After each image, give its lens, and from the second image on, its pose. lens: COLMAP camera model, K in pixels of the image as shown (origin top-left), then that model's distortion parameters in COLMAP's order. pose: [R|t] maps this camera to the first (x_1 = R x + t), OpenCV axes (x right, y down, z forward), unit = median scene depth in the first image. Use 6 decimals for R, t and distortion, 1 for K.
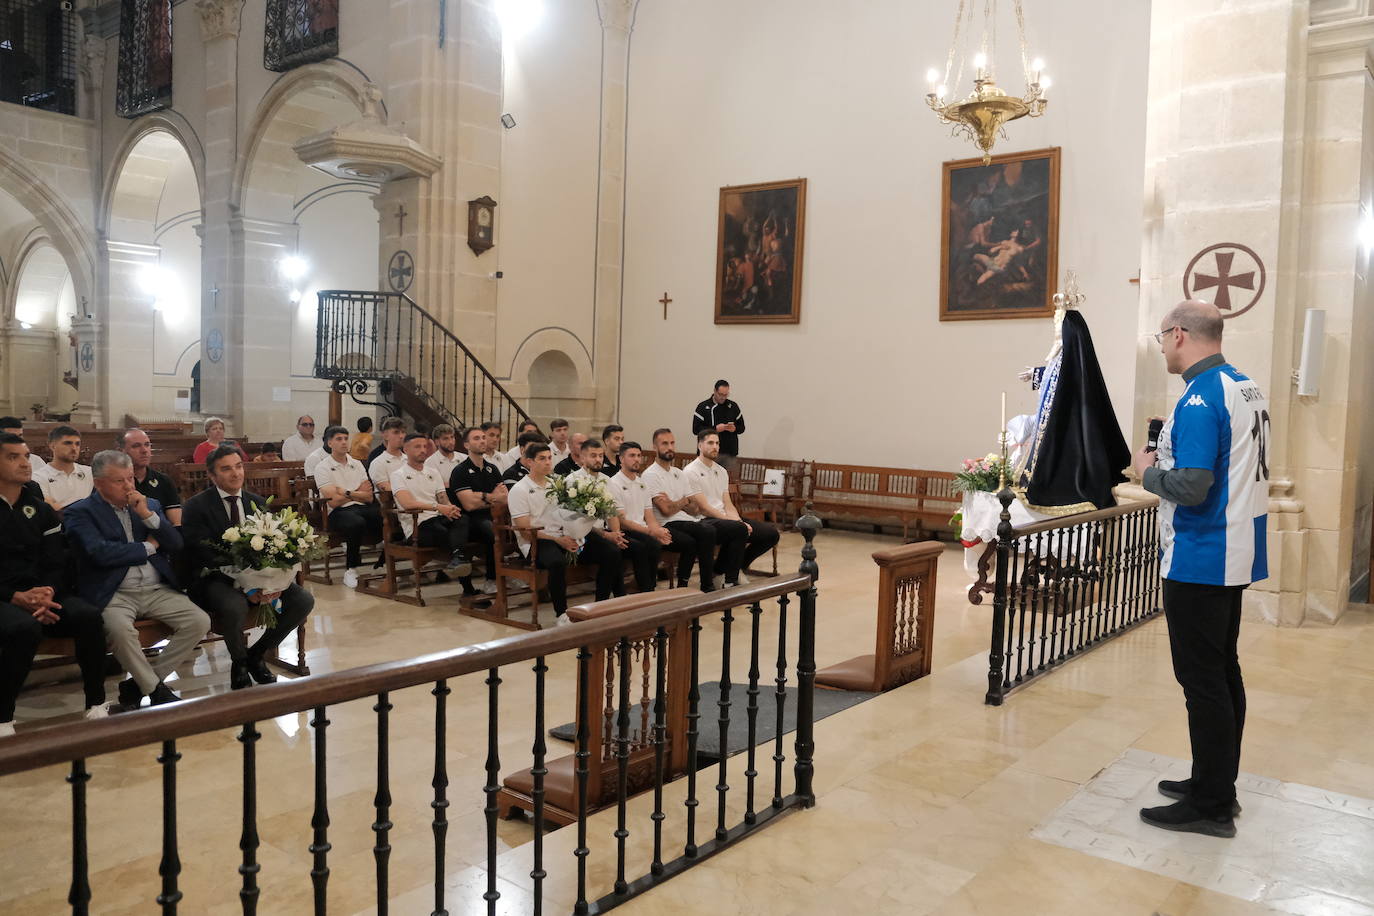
lens RADIAL K [[1053.6, 0, 685.8], [0, 1053.6, 430.2], [0, 0, 1]] dist [0.001417, 0.002006]
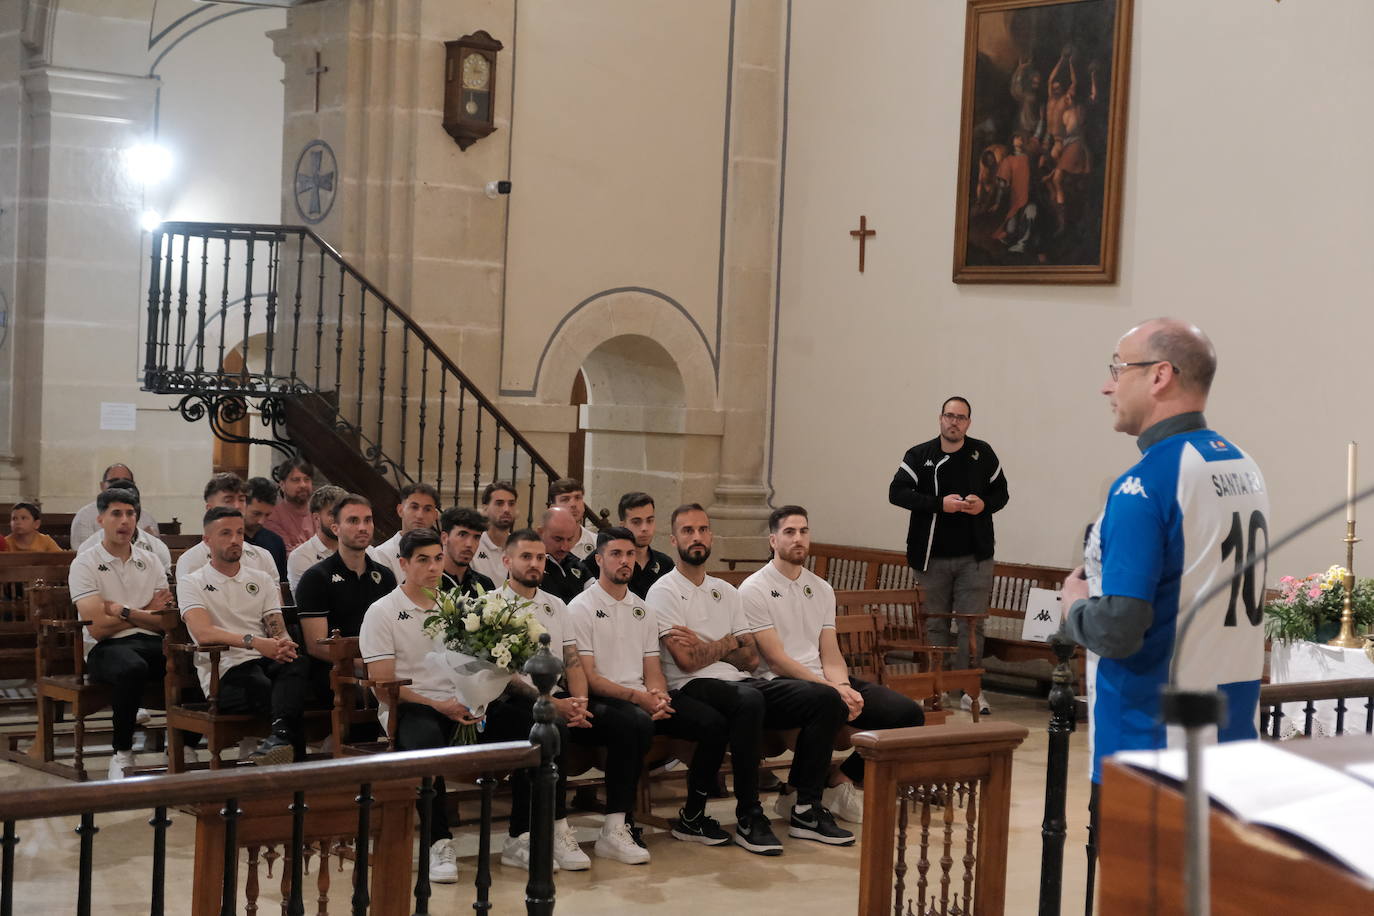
lens RADIAL K [[2397.8, 0, 687.0], [0, 2397.8, 458.0], [0, 0, 1]] dist [0.114628, -0.136846]
pose [[0.983737, 0.013864, -0.179078, 0.115706], [-0.016200, 0.999802, -0.011589, -0.006639], [0.178882, 0.014301, 0.983767, -0.109375]]
